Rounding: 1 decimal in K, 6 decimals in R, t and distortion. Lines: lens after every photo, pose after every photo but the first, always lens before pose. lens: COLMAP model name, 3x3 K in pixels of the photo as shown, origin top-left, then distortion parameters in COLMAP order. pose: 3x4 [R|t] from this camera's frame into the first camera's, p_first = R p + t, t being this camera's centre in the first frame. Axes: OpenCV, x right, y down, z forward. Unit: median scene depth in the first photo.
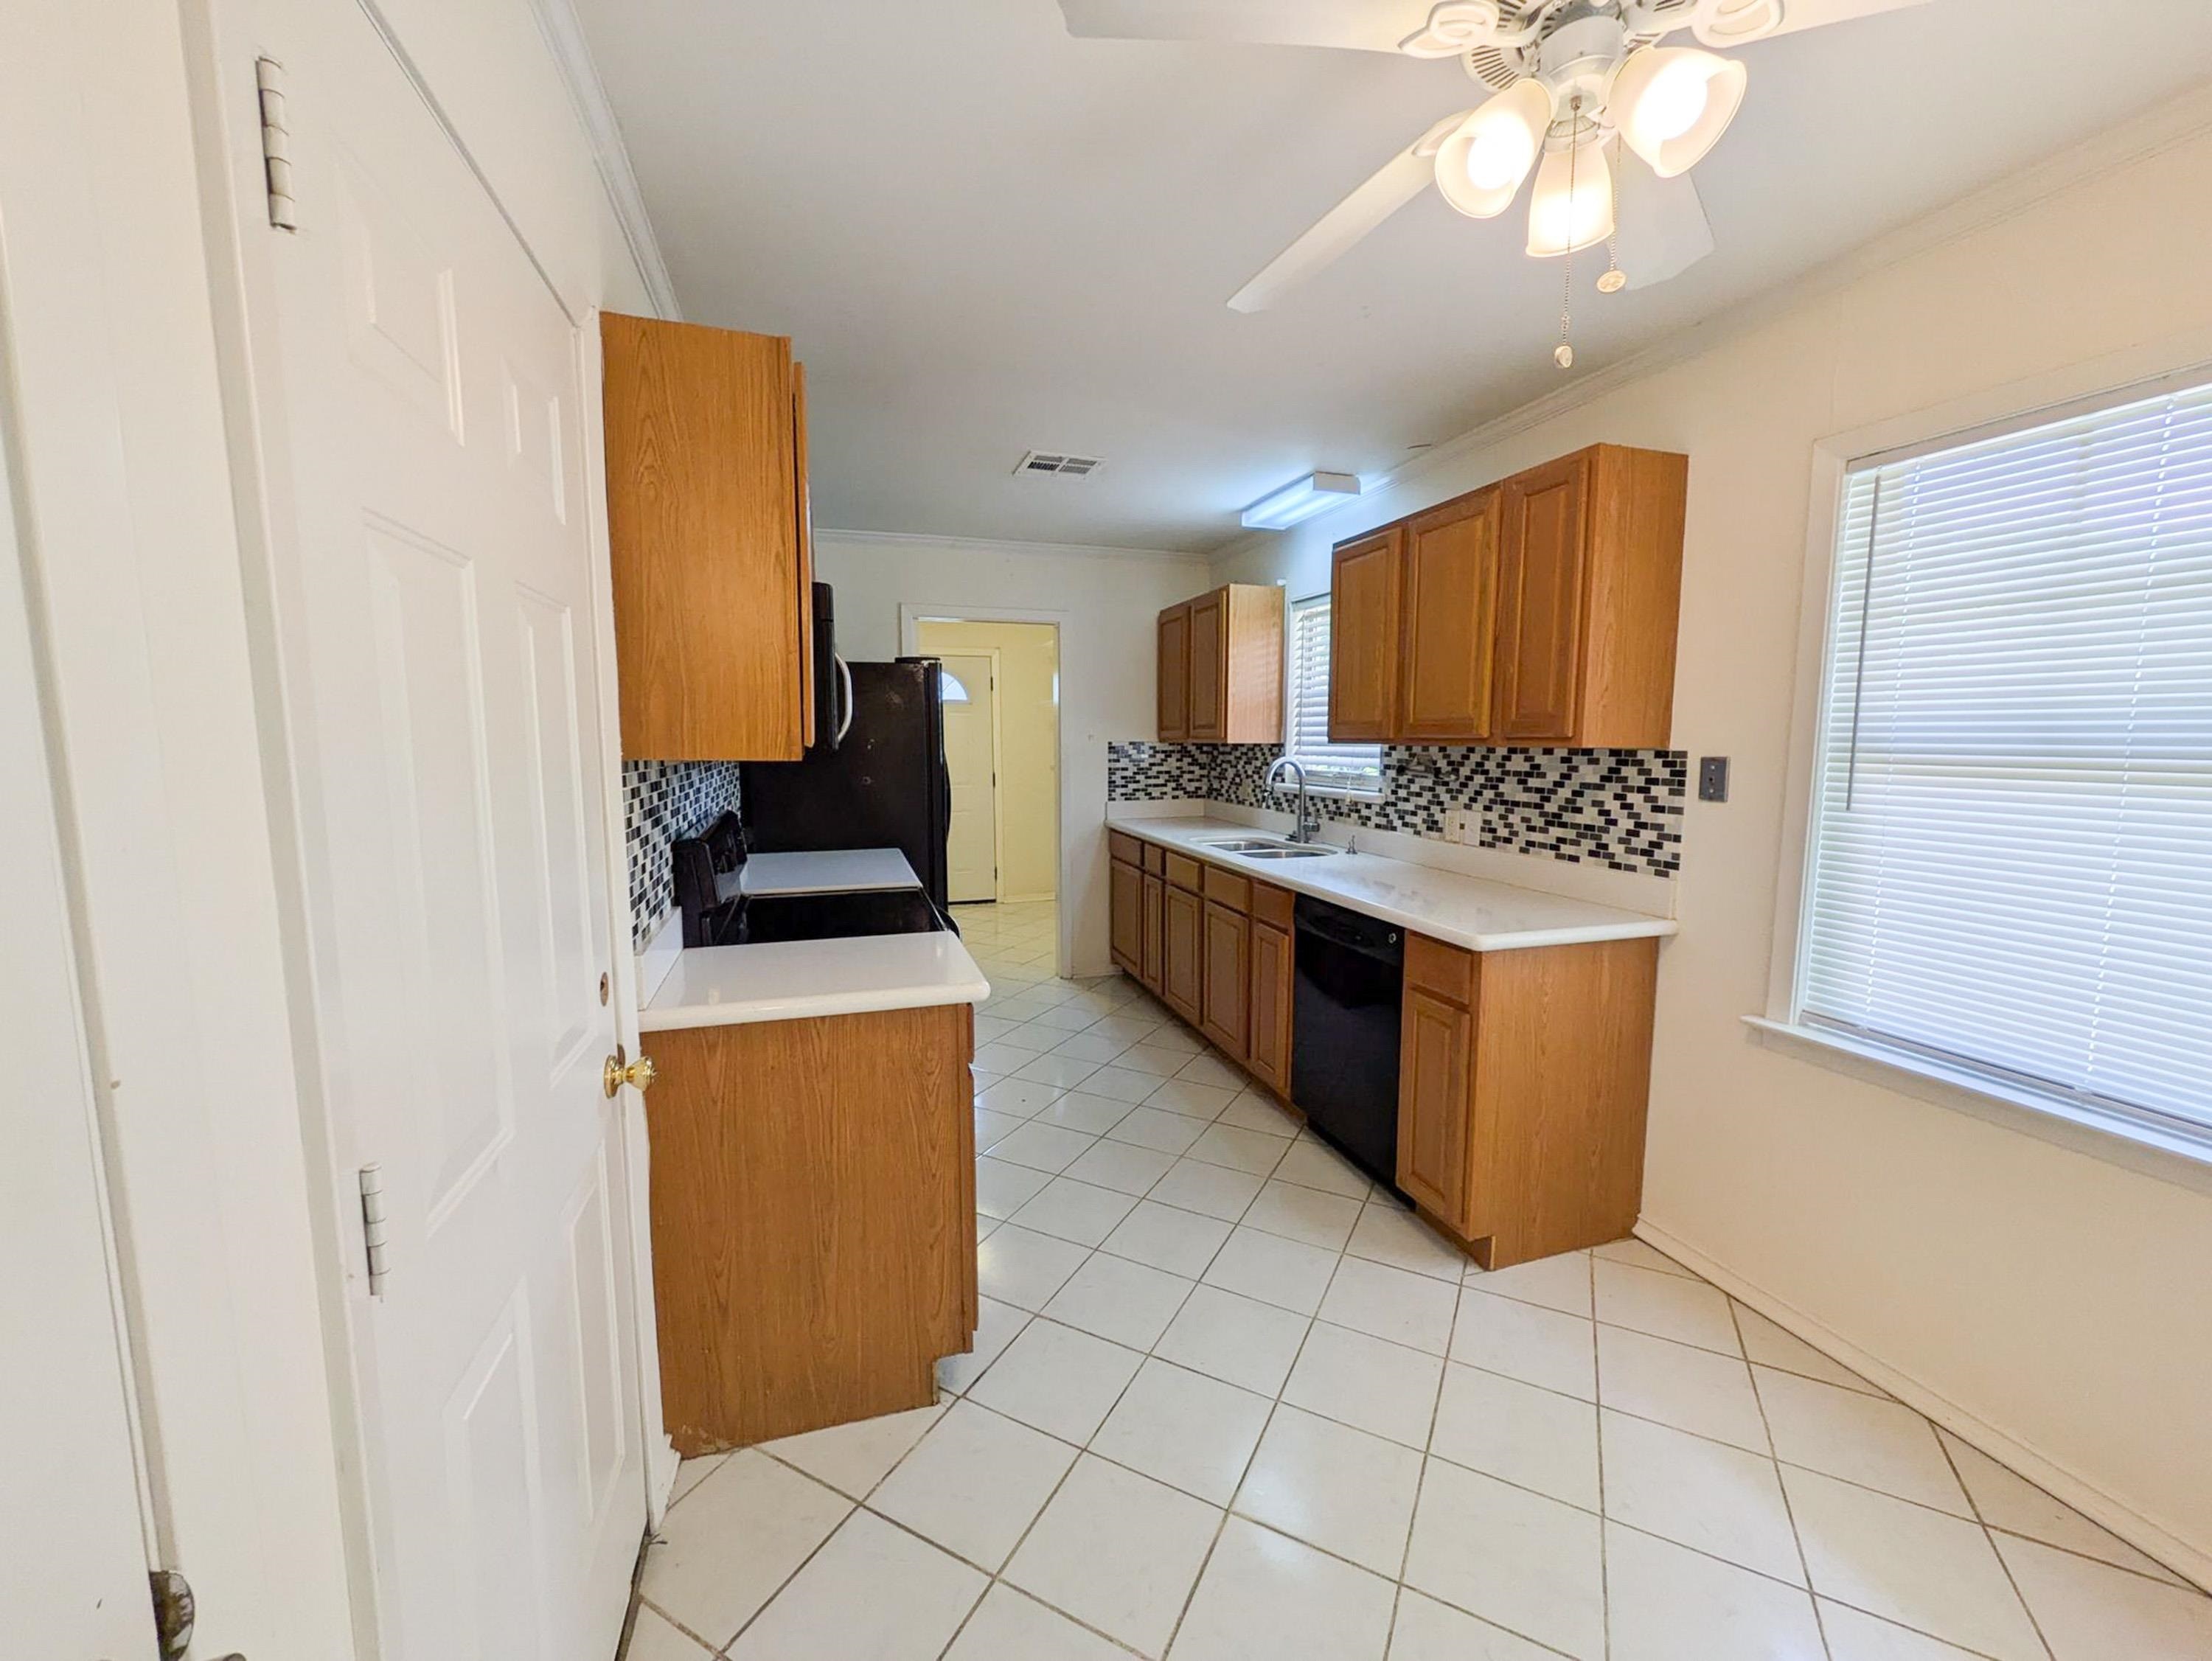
lens RADIAL K [[875.0, 0, 1106.0], [0, 875.0, 830.5], [0, 0, 1]] dist [0.000017, 0.000937]
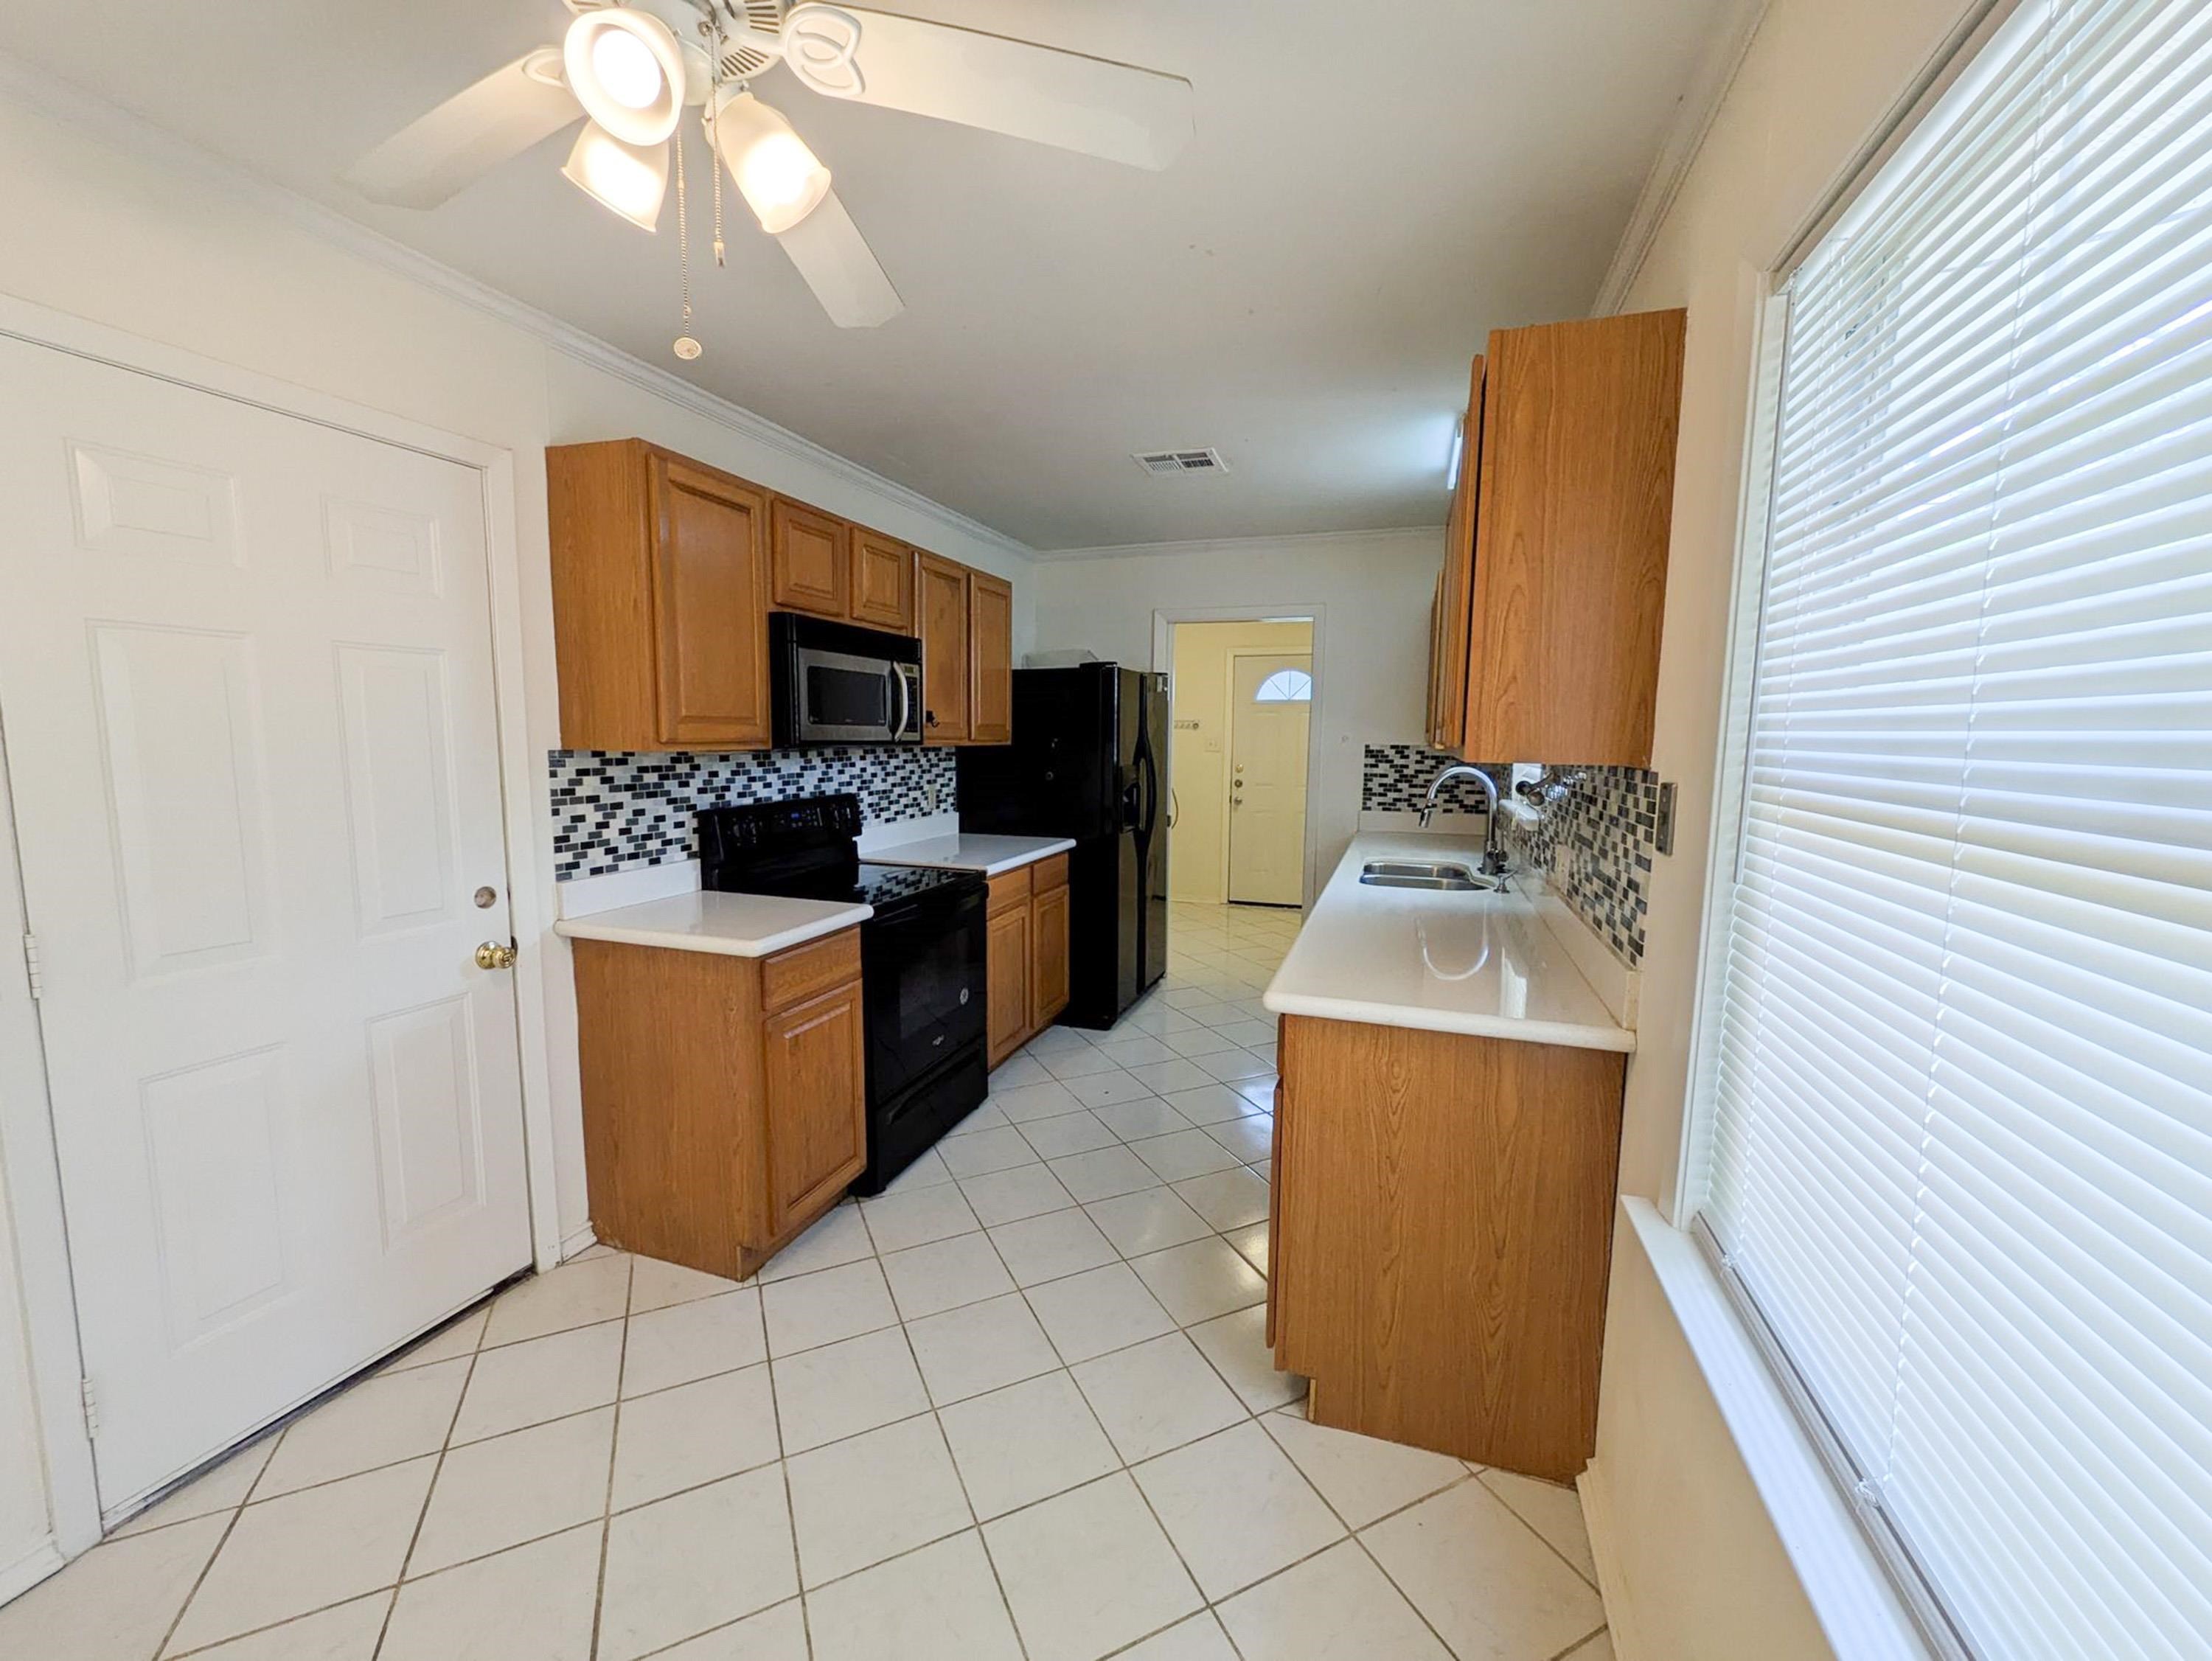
lens RADIAL K [[885.0, 0, 1100.8], [0, 885.0, 832.5], [0, 0, 1]] dist [0.019572, 0.000192]
pose [[0.800985, 0.077589, -0.593635, 0.332751], [-0.075289, 0.996749, 0.028690, -0.016739], [0.593932, 0.021714, 0.804222, 0.103290]]
